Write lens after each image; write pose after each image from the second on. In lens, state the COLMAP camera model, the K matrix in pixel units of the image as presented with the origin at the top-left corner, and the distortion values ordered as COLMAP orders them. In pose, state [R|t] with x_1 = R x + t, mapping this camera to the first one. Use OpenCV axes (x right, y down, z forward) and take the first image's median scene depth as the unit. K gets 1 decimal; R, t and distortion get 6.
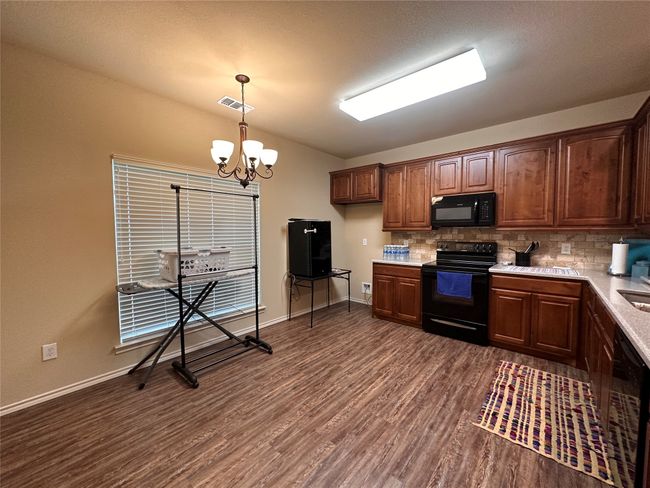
lens RADIAL K [[261.5, 0, 323.4], [0, 261.5, 243.1], [0, 0, 1]] dist [-0.008554, 0.000747]
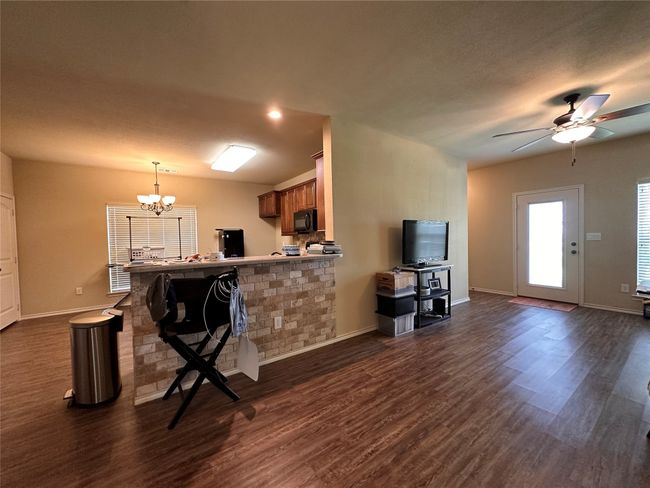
lens RADIAL K [[261.5, 0, 328.2], [0, 261.5, 245.0], [0, 0, 1]] dist [-0.008554, 0.000747]
pose [[0.973215, -0.012405, -0.229563, 1.132324], [0.010005, 0.999882, -0.011615, 0.039037], [0.229680, 0.009007, 0.973225, -0.515541]]
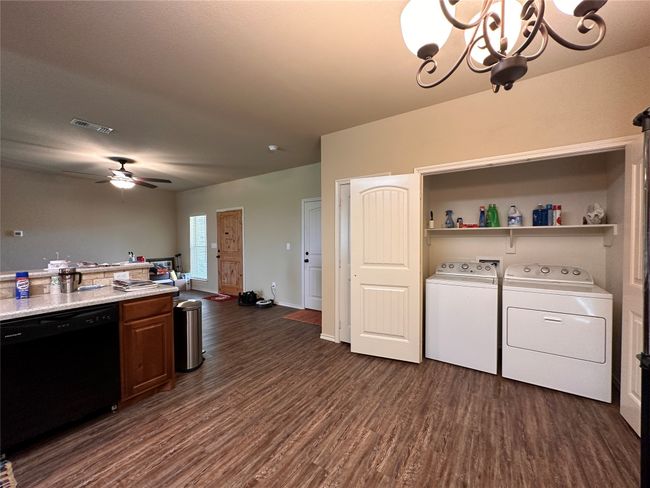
lens RADIAL K [[261.5, 0, 323.7], [0, 261.5, 243.3], [0, 0, 1]] dist [-0.008554, 0.000747]
pose [[-0.992706, 0.007853, -0.120304, -0.048005], [0.000851, 0.998308, 0.058143, -0.040246], [0.120557, 0.057617, -0.991033, 0.999080]]
